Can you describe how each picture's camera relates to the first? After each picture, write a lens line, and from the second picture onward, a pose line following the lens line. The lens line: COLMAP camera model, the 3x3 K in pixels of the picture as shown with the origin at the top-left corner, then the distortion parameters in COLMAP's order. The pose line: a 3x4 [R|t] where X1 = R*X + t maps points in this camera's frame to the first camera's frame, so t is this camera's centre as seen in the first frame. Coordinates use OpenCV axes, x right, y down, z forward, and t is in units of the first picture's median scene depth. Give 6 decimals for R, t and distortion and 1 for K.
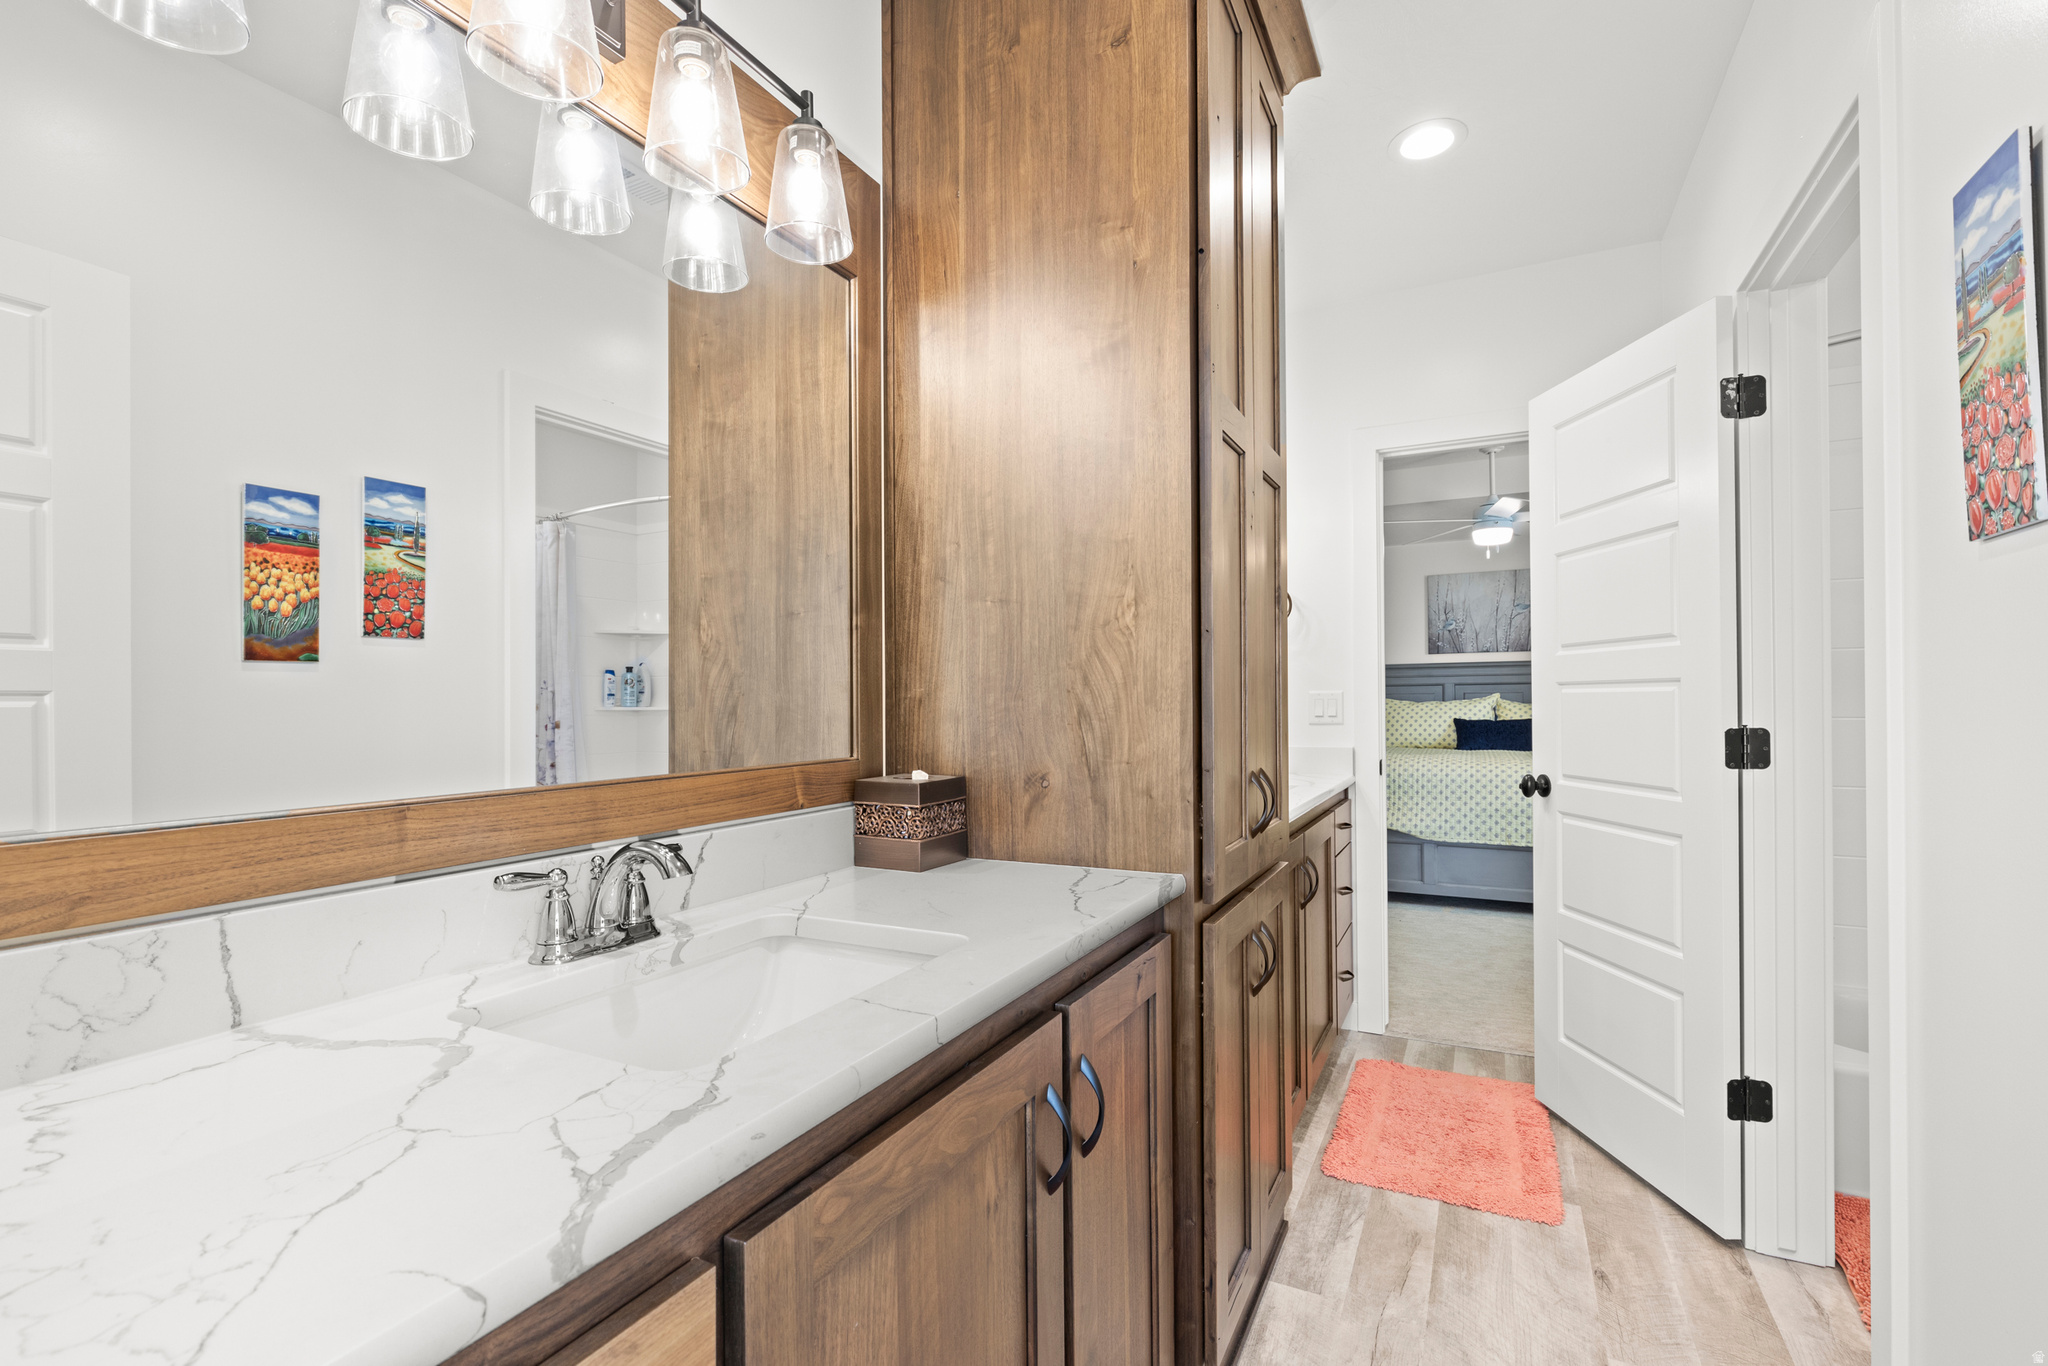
lens RADIAL K [[910.5, 0, 1030.1], [0, 910.5, 701.7], [0, 0, 1]] dist [-0.000487, -0.000527]
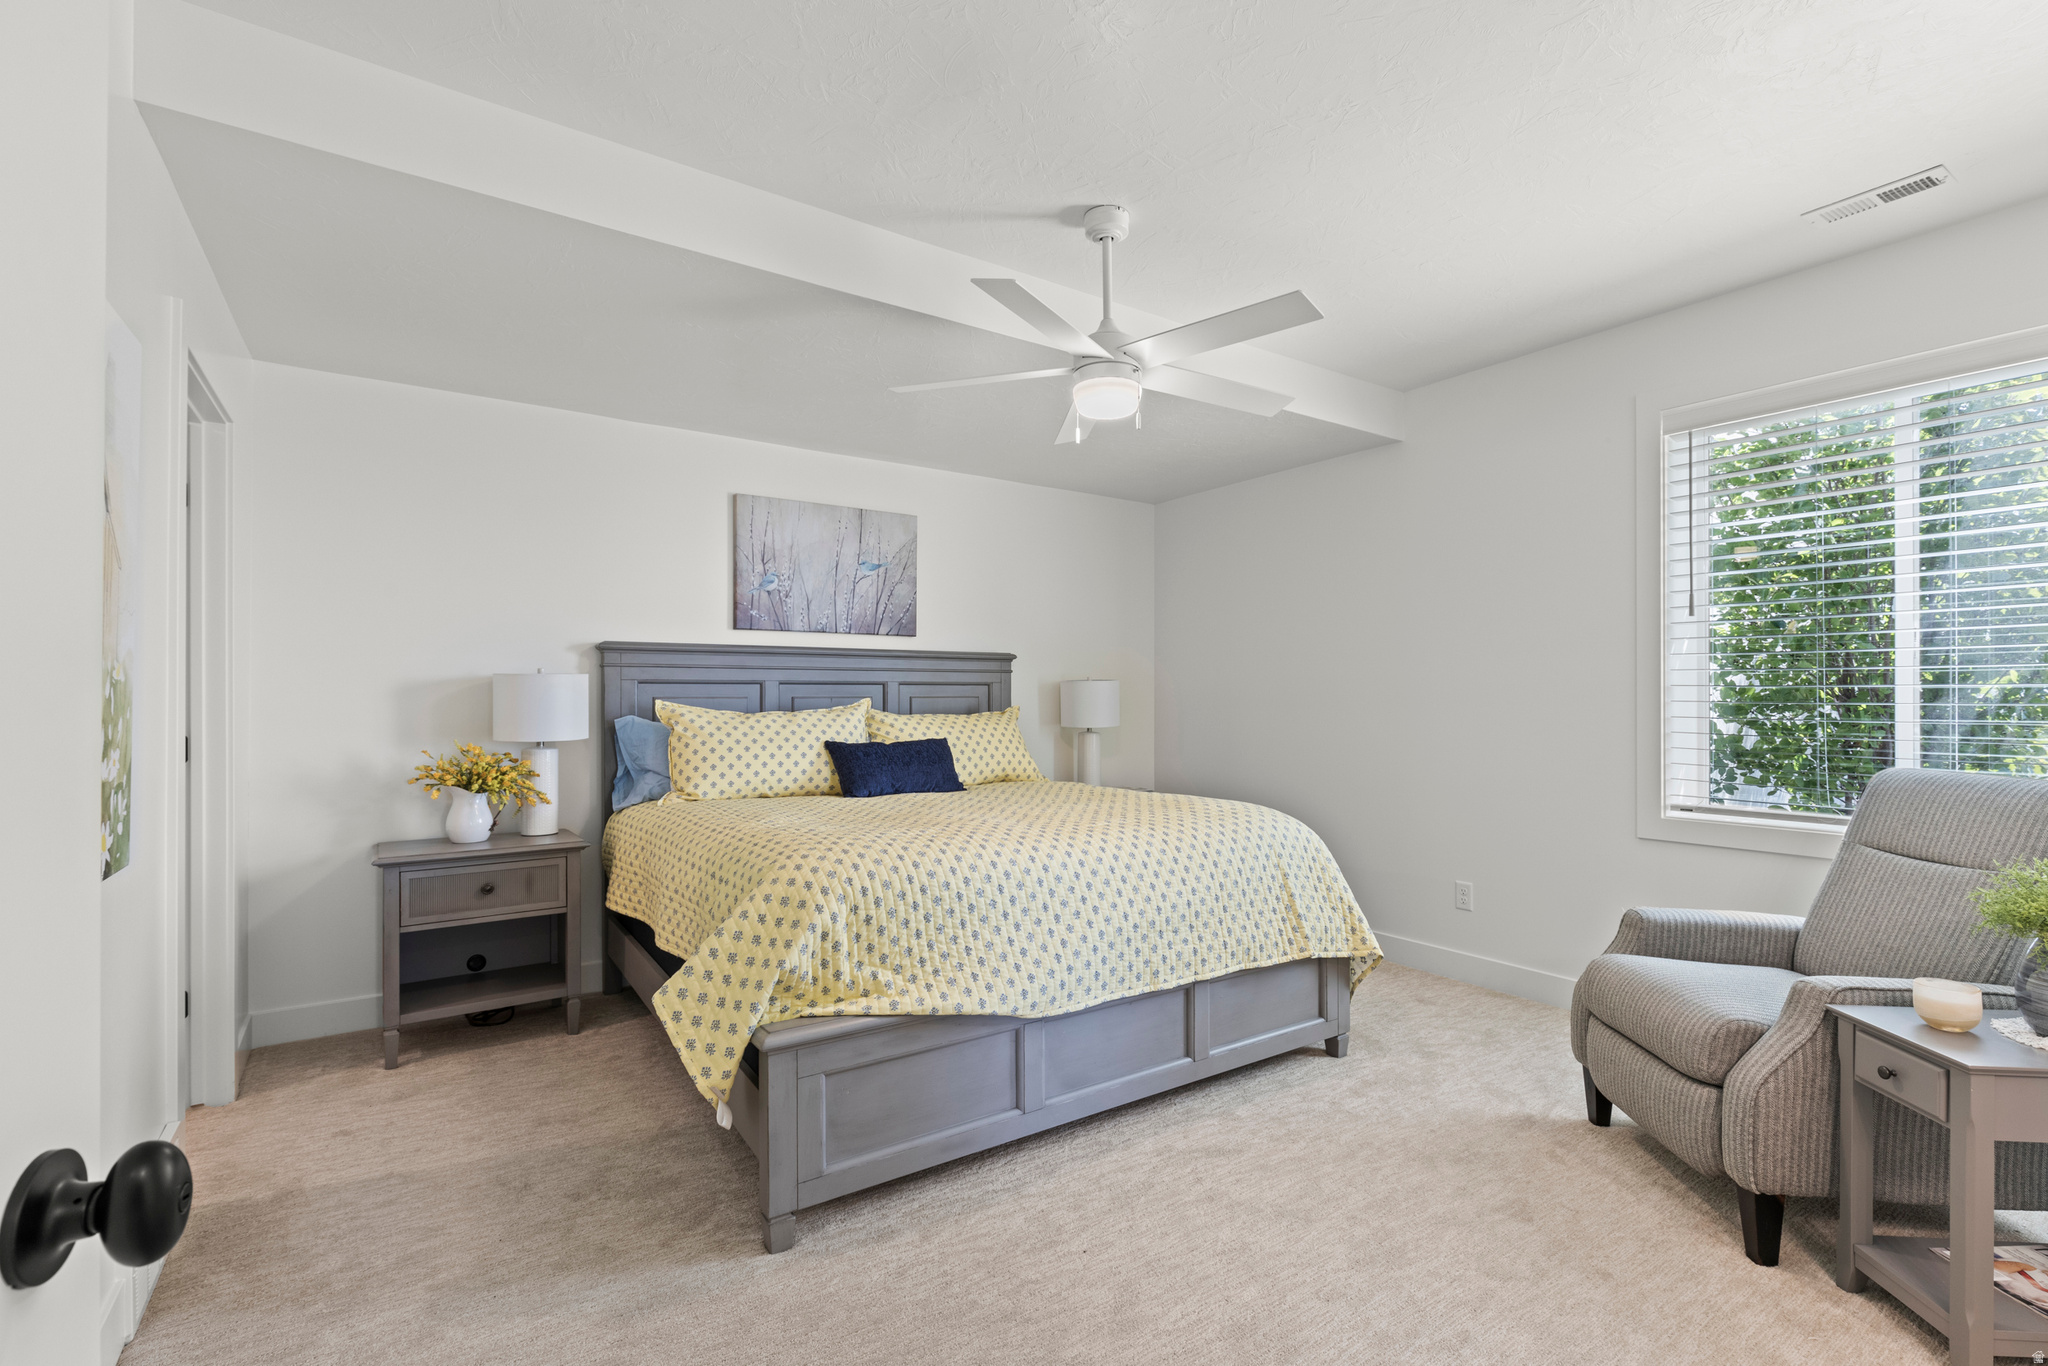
lens RADIAL K [[910.5, 0, 1030.1], [0, 910.5, 701.7], [0, 0, 1]] dist [-0.000487, -0.000527]
pose [[0.479641, 0.005999, 0.877444, 0.034511], [-0.000635, 0.999979, -0.006490, -0.004065], [-0.877465, 0.002555, 0.479635, 0.813017]]
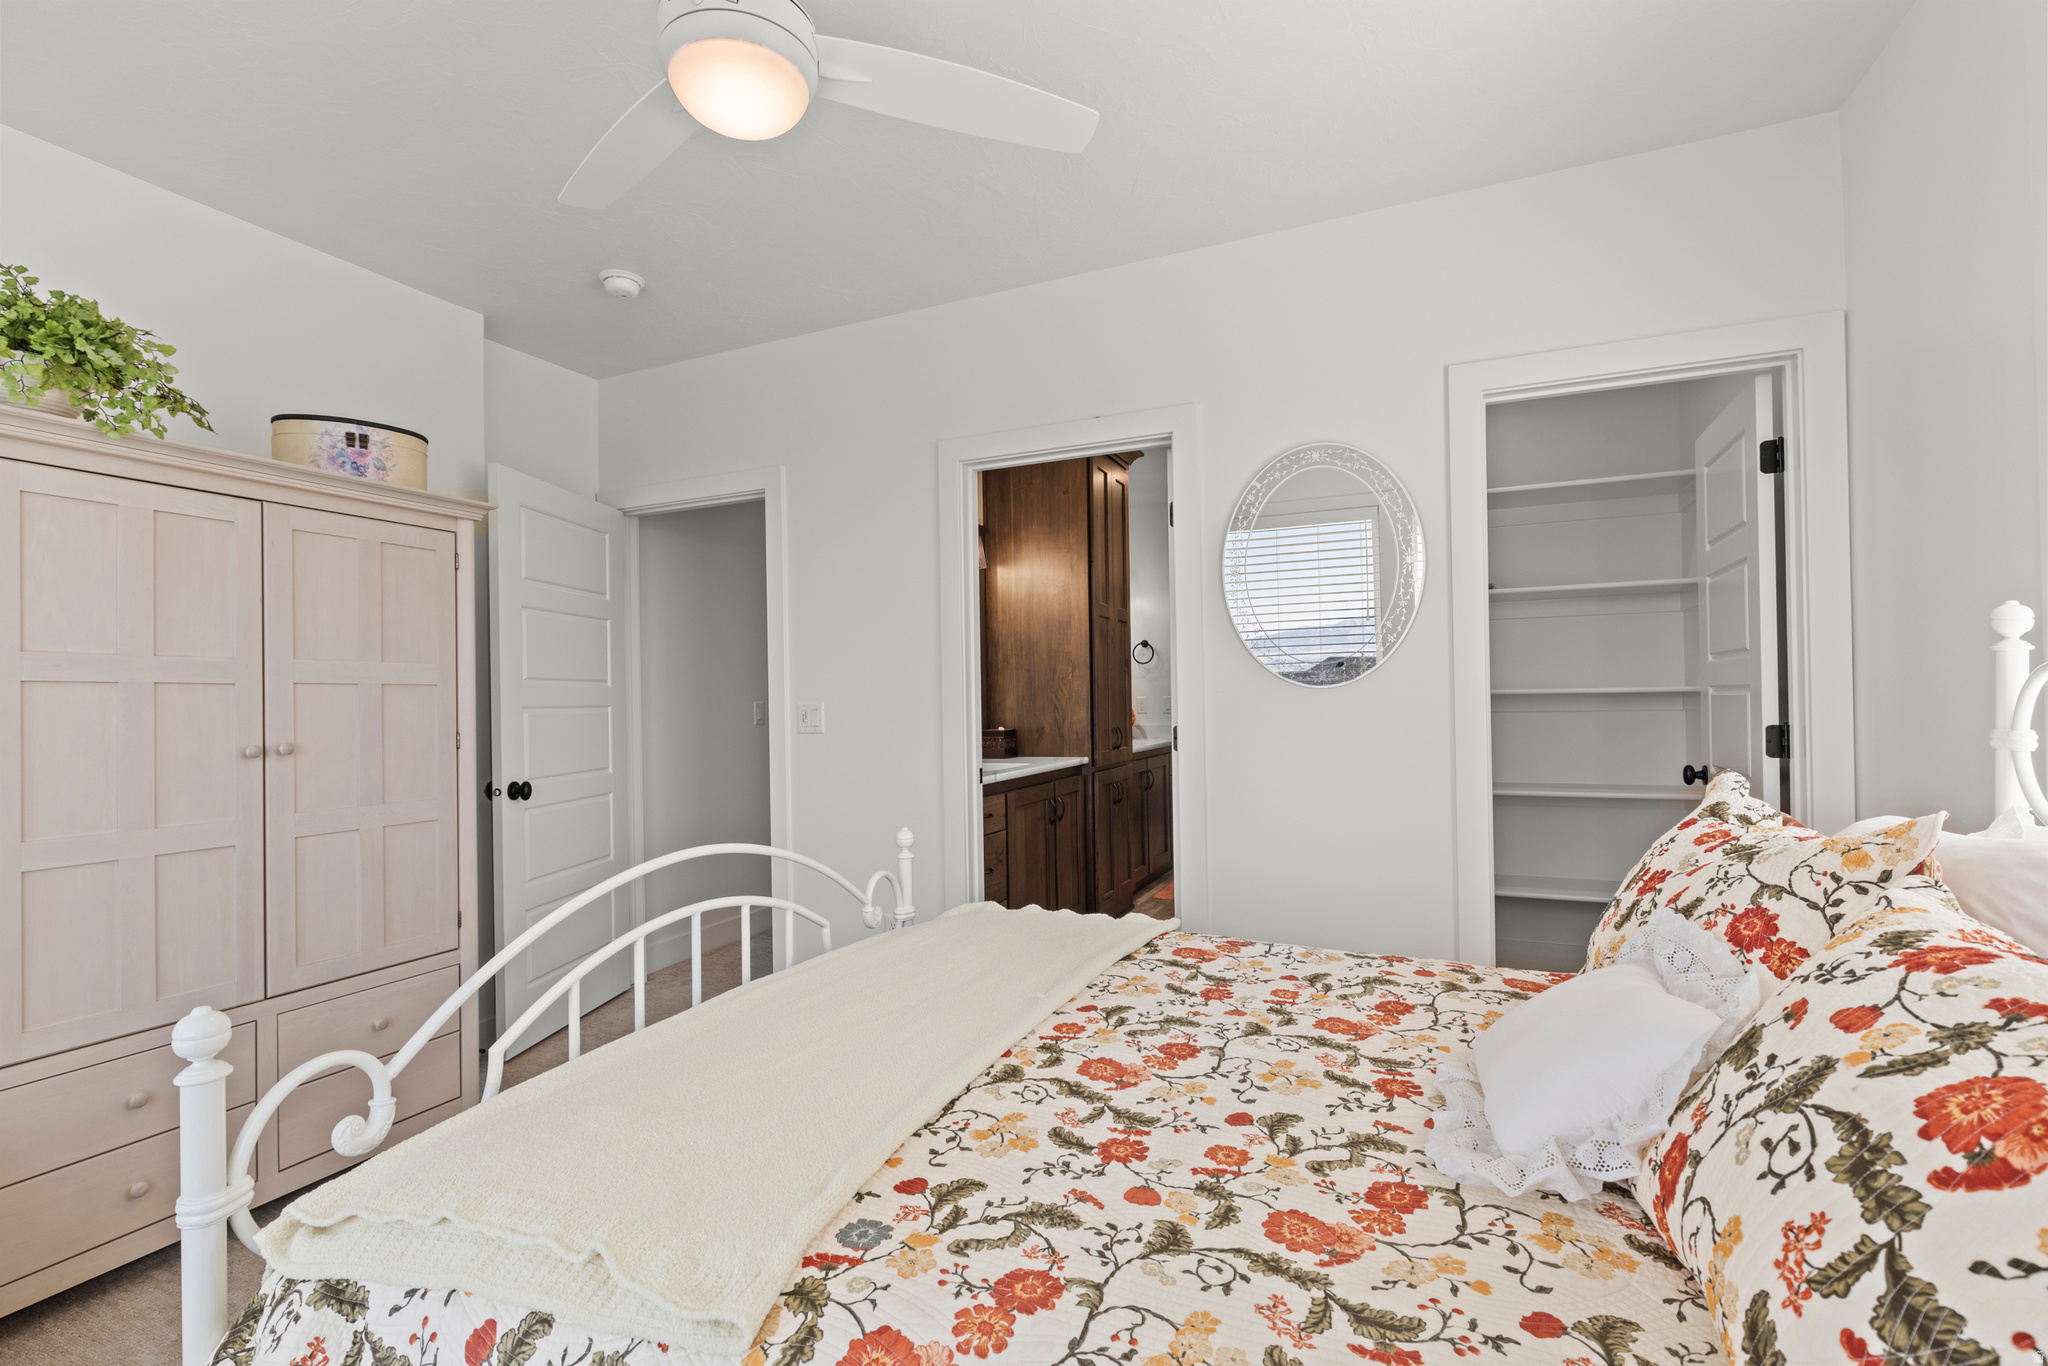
lens RADIAL K [[910.5, 0, 1030.1], [0, 910.5, 701.7], [0, 0, 1]] dist [-0.000487, -0.000527]
pose [[0.998852, -0.007874, 0.047242, -0.109463], [0.008128, 0.999953, -0.005203, 0.005068], [-0.047199, 0.005581, 0.998870, -1.306862]]
